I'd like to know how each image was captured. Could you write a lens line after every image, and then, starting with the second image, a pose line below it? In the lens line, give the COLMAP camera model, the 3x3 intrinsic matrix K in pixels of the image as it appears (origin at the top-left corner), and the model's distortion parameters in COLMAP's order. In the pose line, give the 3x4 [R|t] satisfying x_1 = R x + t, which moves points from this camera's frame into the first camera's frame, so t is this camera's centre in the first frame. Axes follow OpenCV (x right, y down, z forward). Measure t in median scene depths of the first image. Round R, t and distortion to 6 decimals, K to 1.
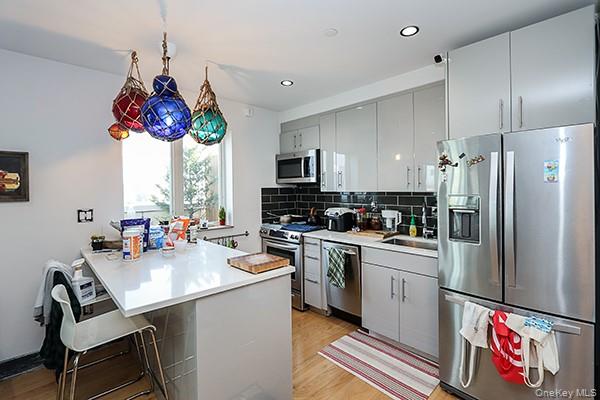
lens RADIAL K [[275.7, 0, 317.5], [0, 275.7, 194.2], [0, 0, 1]] dist [-0.010731, 0.000059]
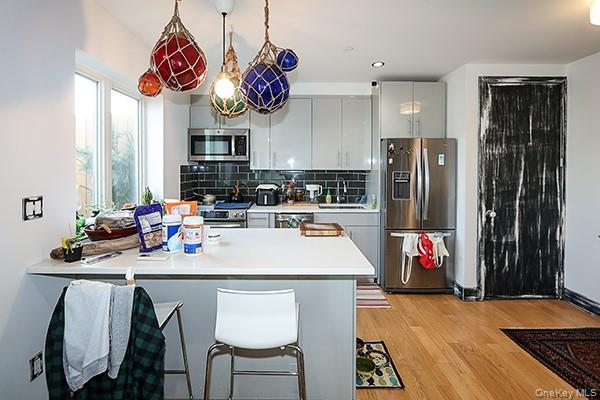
lens RADIAL K [[275.7, 0, 292.3], [0, 275.7, 170.2], [0, 0, 1]] dist [-0.010731, 0.000059]
pose [[0.713338, 0.003964, 0.700809, -0.800395], [0.006487, 0.999904, -0.012258, 0.008188], [-0.700791, 0.013290, 0.713243, 0.176740]]
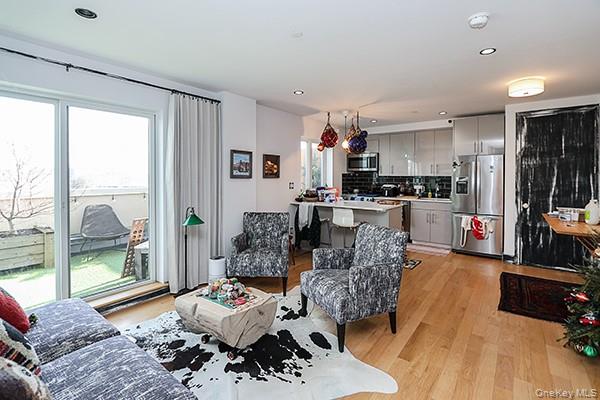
lens RADIAL K [[275.7, 0, 316.3], [0, 275.7, 184.6], [0, 0, 1]] dist [-0.010731, 0.000059]
pose [[0.985814, 0.005611, 0.167747, -0.939615], [-0.007112, 0.999940, 0.008349, 0.047673], [-0.167690, -0.009424, 0.985795, -1.005510]]
